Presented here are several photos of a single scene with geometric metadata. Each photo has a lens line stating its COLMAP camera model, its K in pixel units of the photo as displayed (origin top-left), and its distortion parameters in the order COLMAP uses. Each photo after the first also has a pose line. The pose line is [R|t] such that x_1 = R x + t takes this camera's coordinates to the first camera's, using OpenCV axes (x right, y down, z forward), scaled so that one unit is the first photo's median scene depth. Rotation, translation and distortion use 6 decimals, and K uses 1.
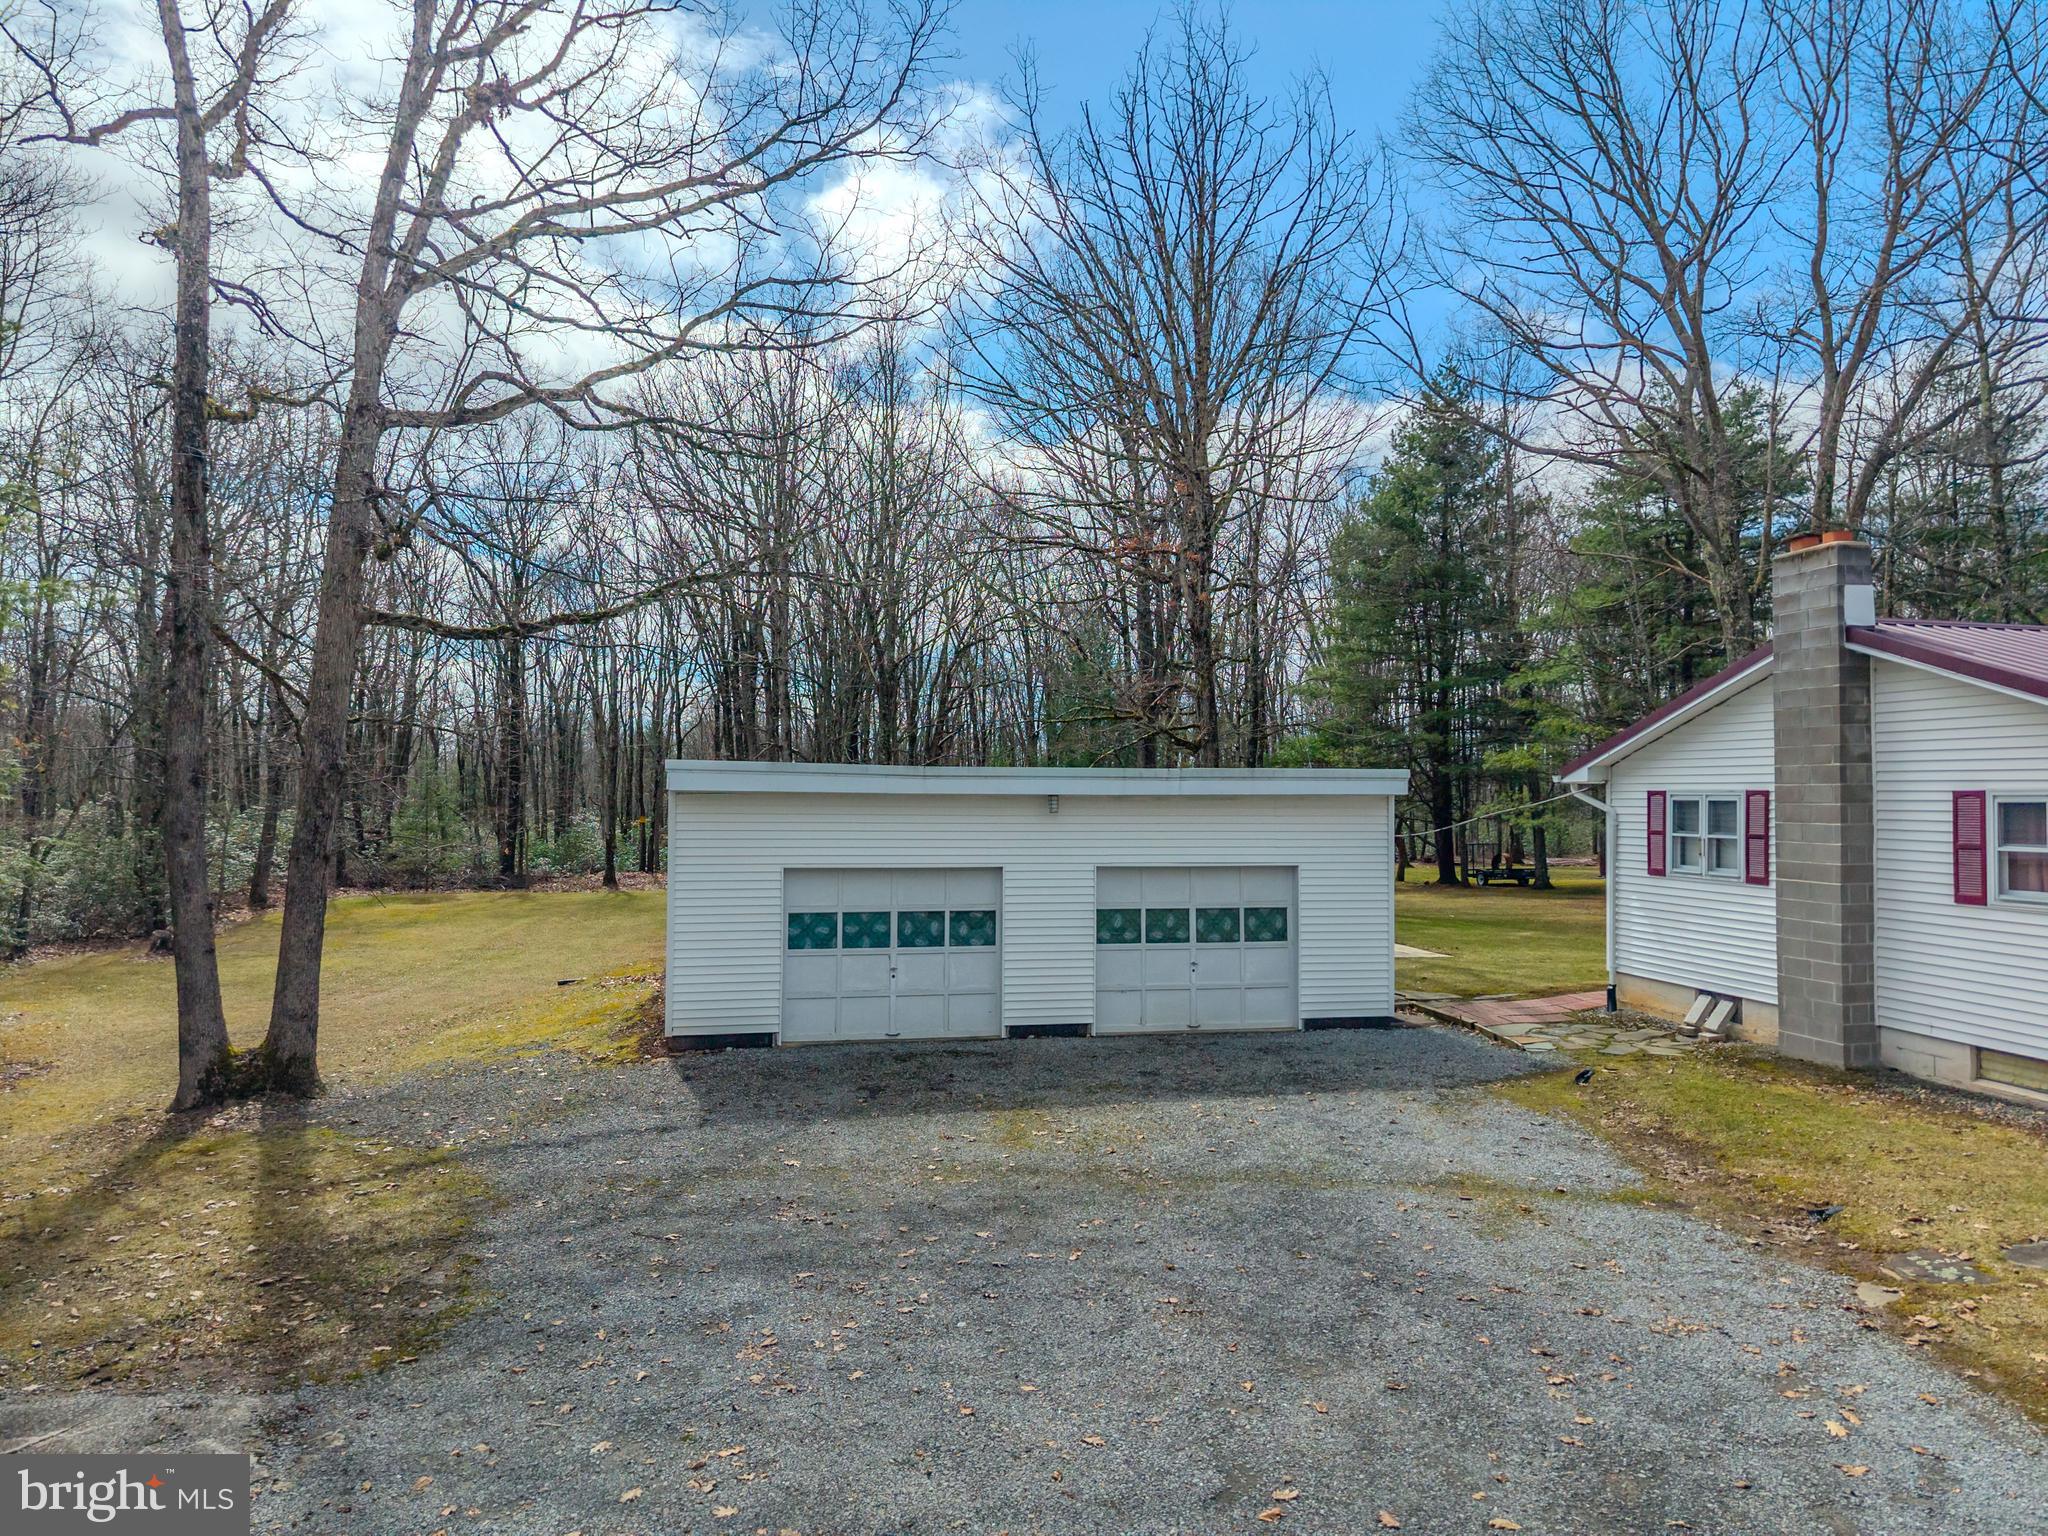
lens RADIAL K [[1385.6, 0, 1027.7], [0, 1385.6, 756.9], [0, 0, 1]] dist [0.045355, -0.034098]
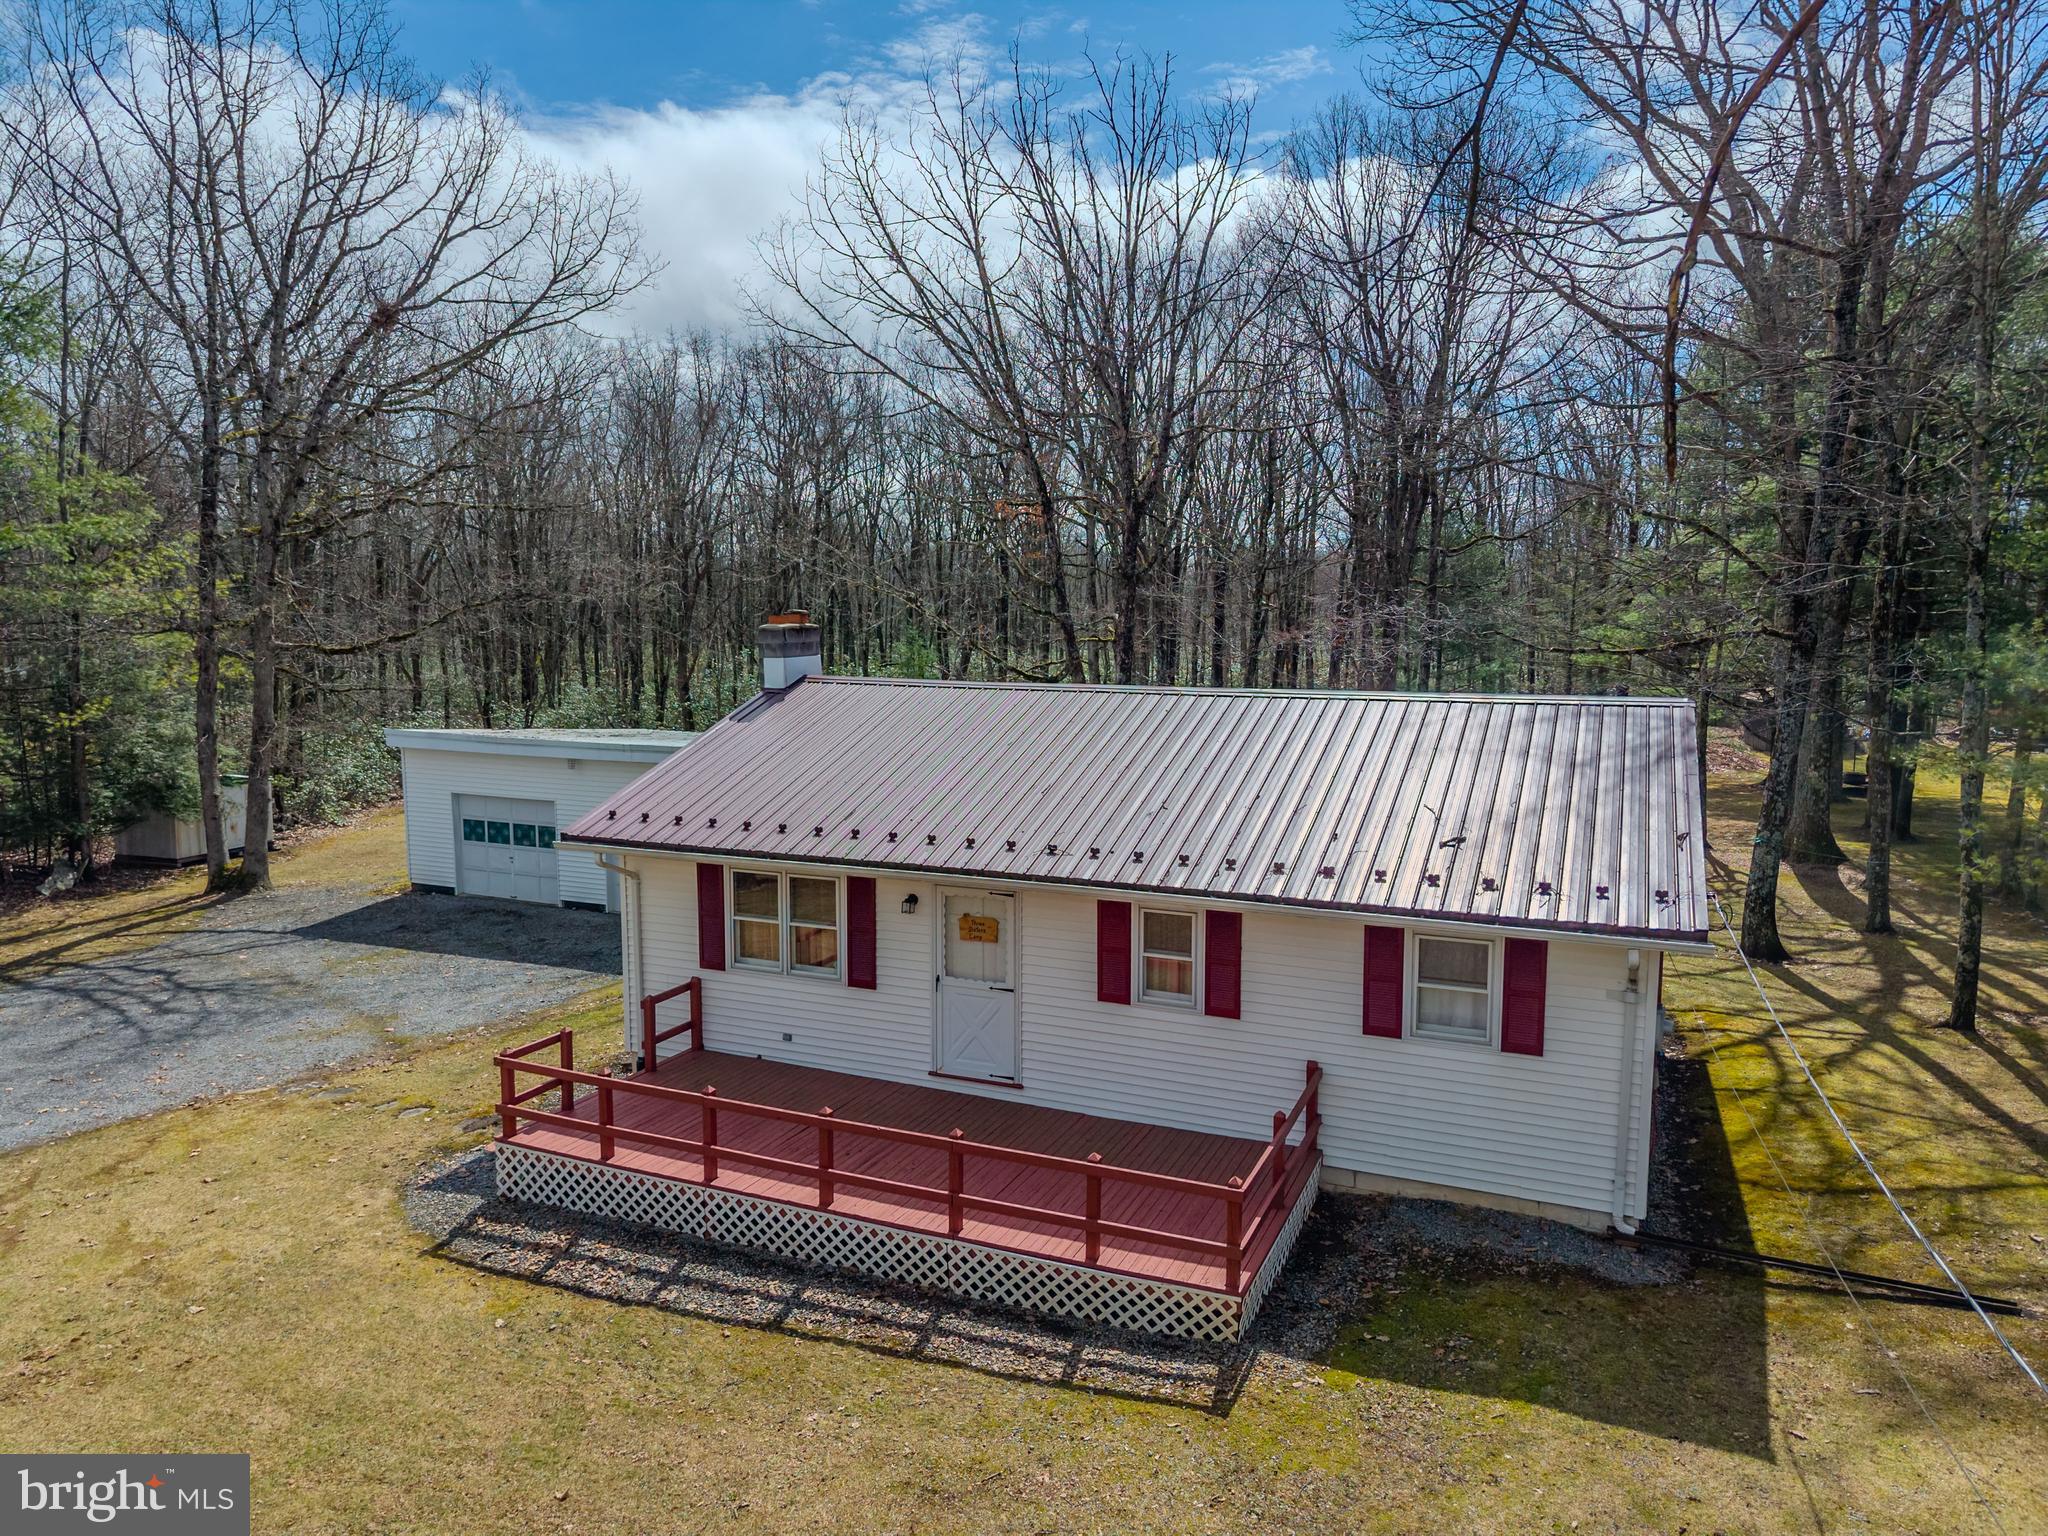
lens RADIAL K [[1385.6, 0, 1016.6], [0, 1385.6, 773.6], [0, 0, 1]] dist [0.045355, -0.034098]
pose [[0.824511, 0.074612, -0.560905, 1.246638], [0.002501, 0.990778, 0.135471, -0.158262], [0.565840, -0.113101, 0.816721, 0.018458]]
